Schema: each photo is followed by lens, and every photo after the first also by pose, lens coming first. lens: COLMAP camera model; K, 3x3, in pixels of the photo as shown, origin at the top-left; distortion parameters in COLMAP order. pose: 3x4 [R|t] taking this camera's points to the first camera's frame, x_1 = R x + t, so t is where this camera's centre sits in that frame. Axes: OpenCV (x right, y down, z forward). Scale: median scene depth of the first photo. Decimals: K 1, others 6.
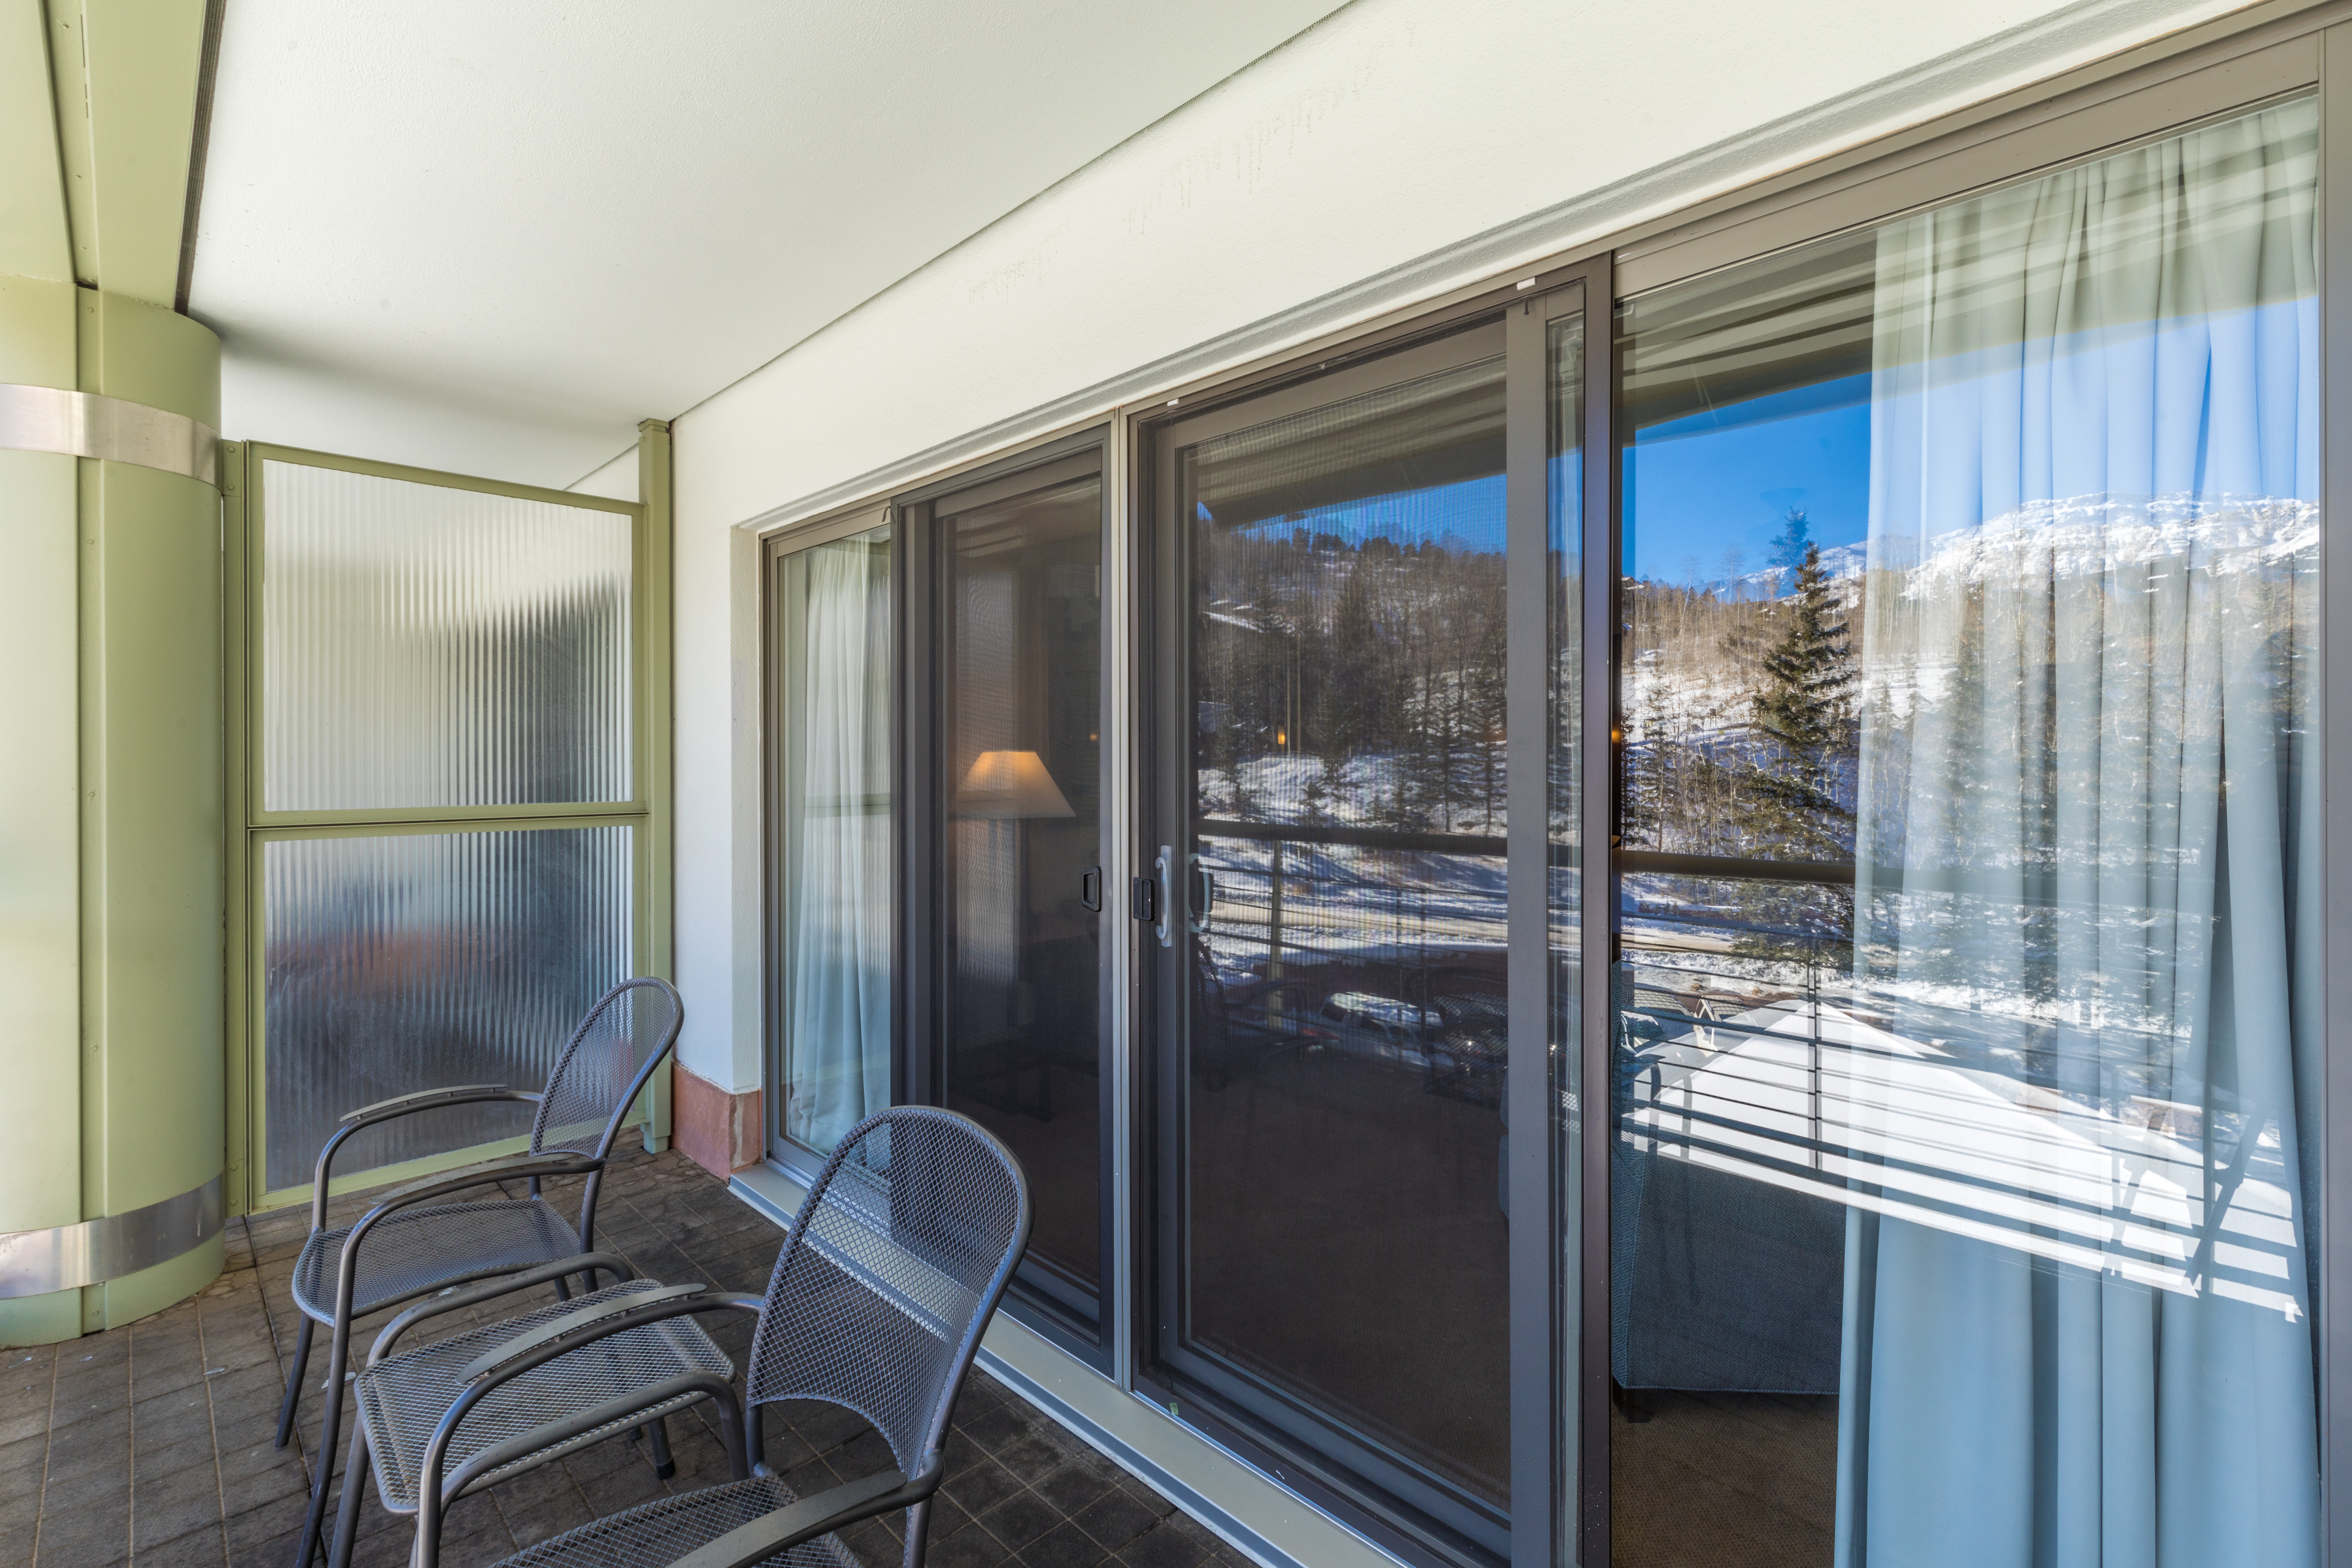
lens RADIAL K [[1052.8, 0, 1176.0], [0, 1052.8, 784.0], [0, 0, 1]] dist [-0.000014, -0.000015]
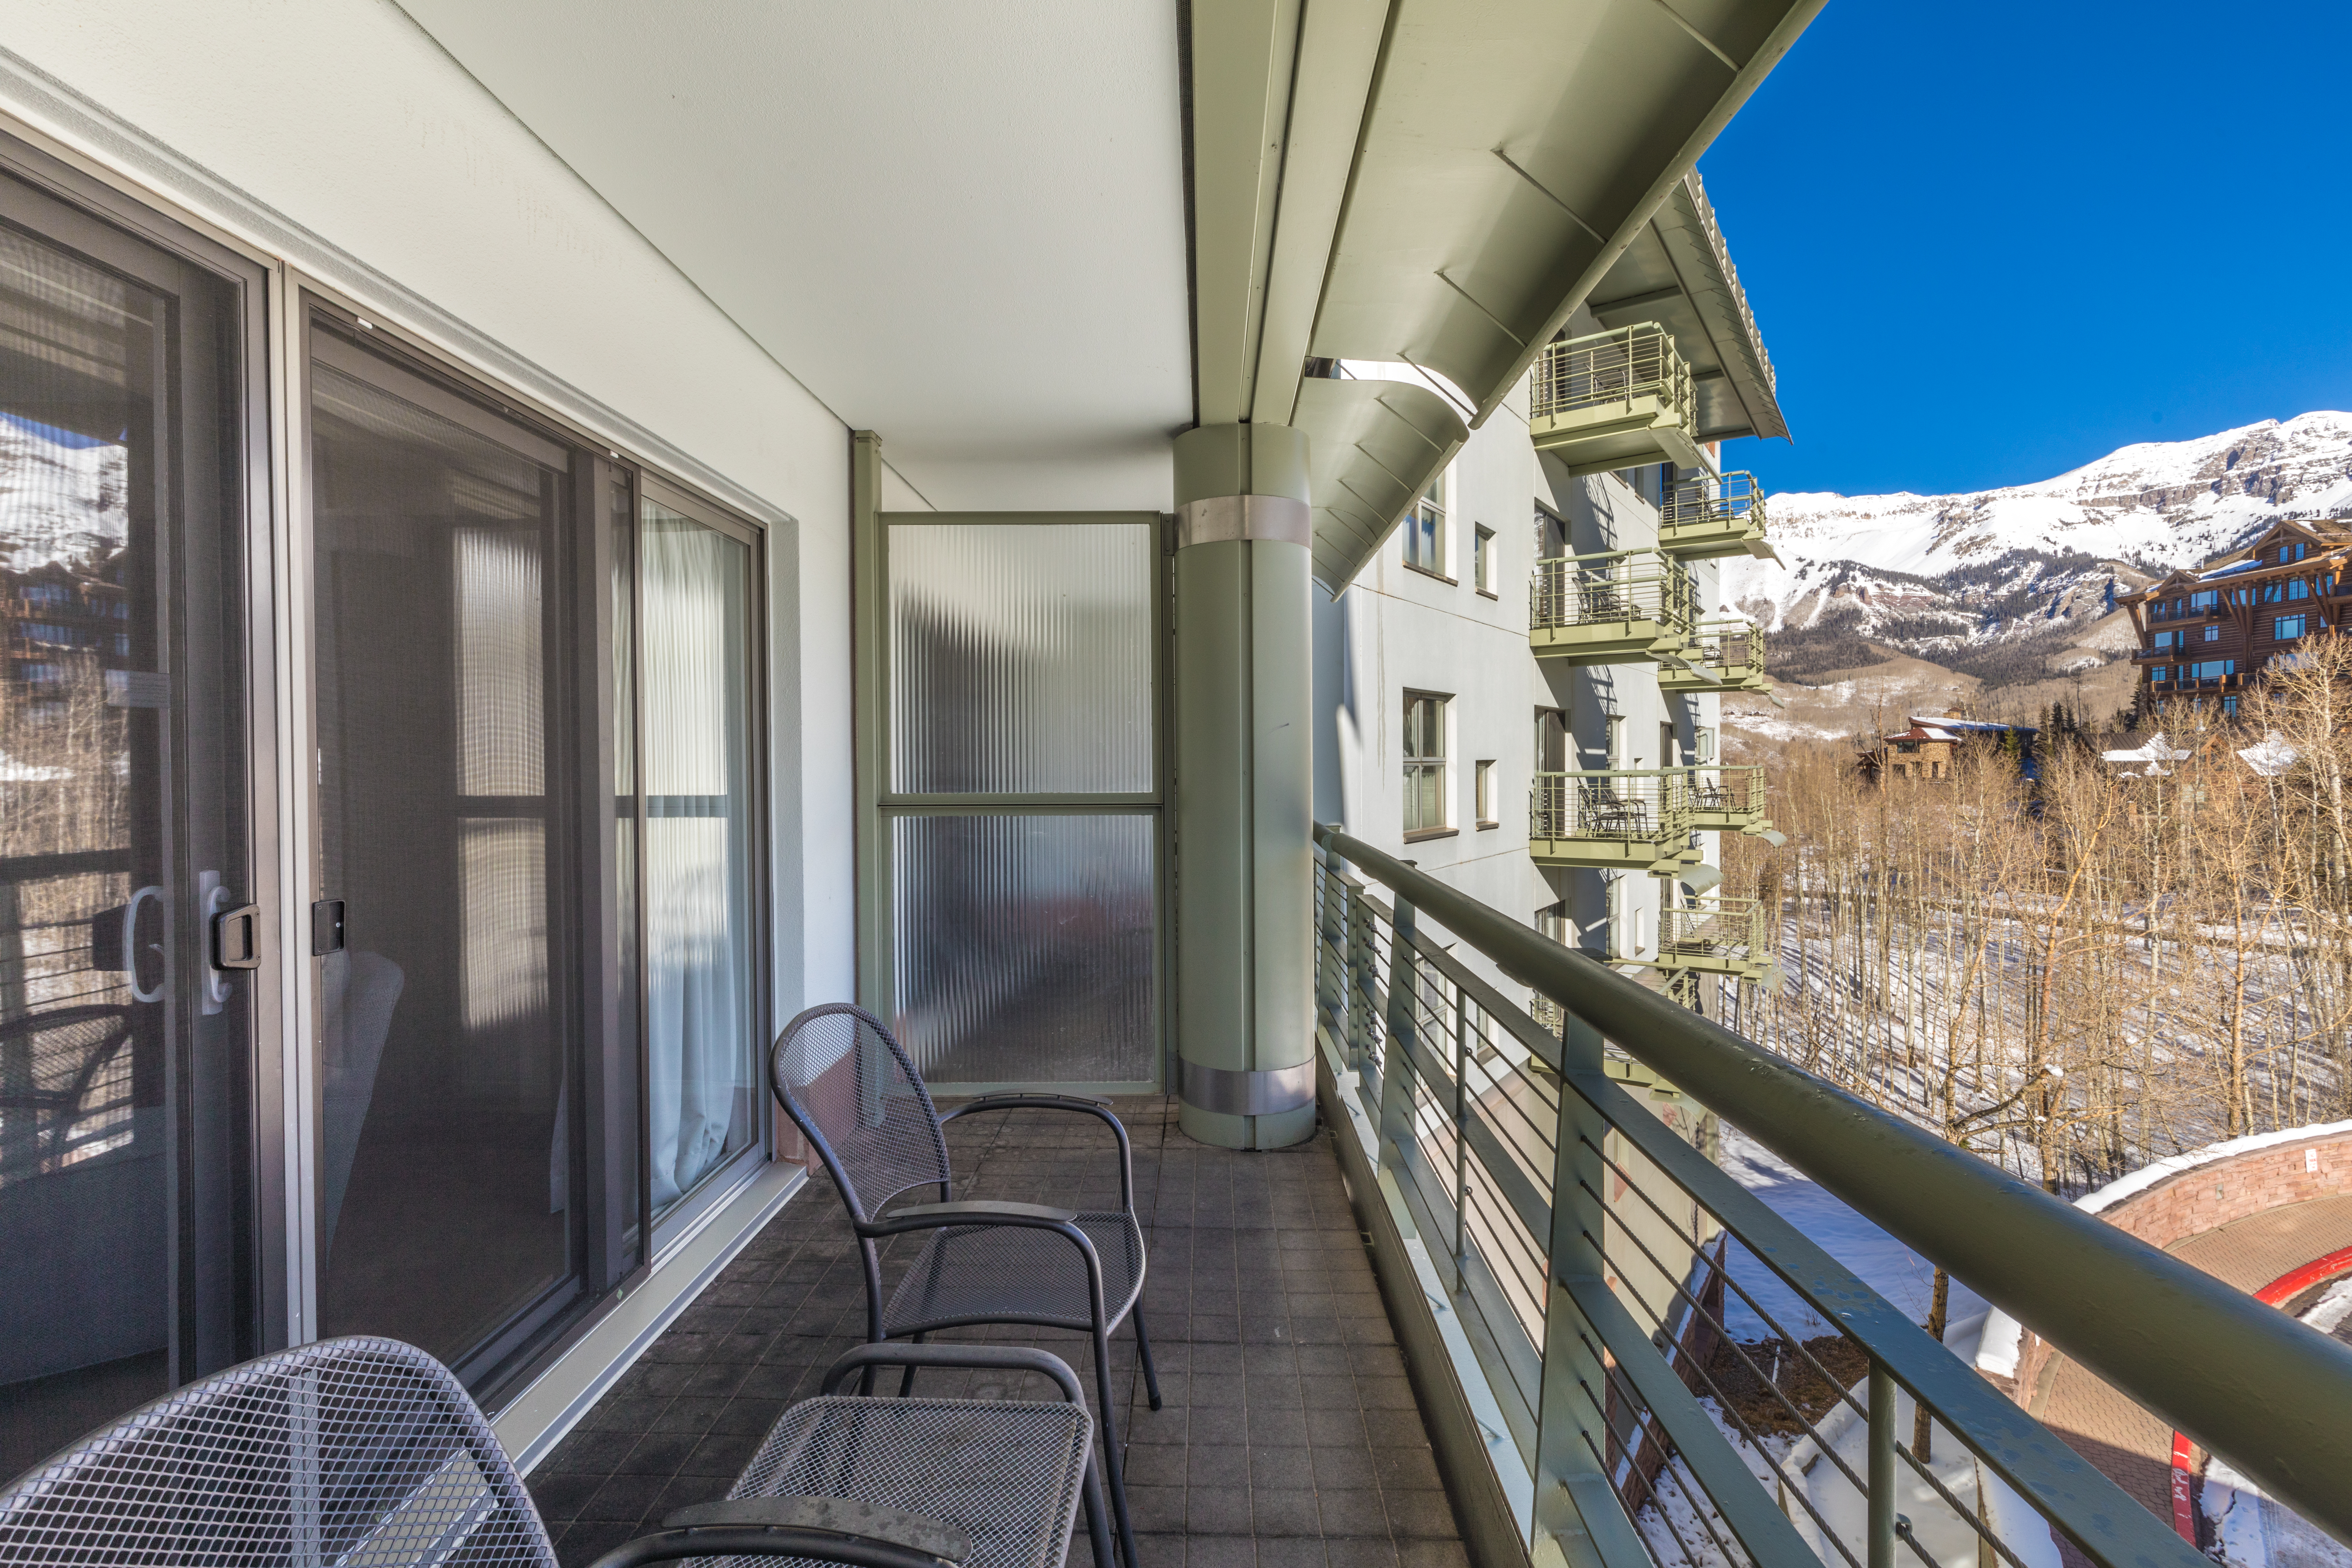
lens RADIAL K [[1115.3, 0, 1181.0], [0, 1115.3, 763.3], [0, 0, 1]] dist [0.002427, 0.000850]
pose [[-0.685993, -0.004342, 0.727595, -1.150938], [0.011208, 0.999800, 0.016533, -0.017761], [-0.727522, 0.019496, -0.685808, 1.192051]]
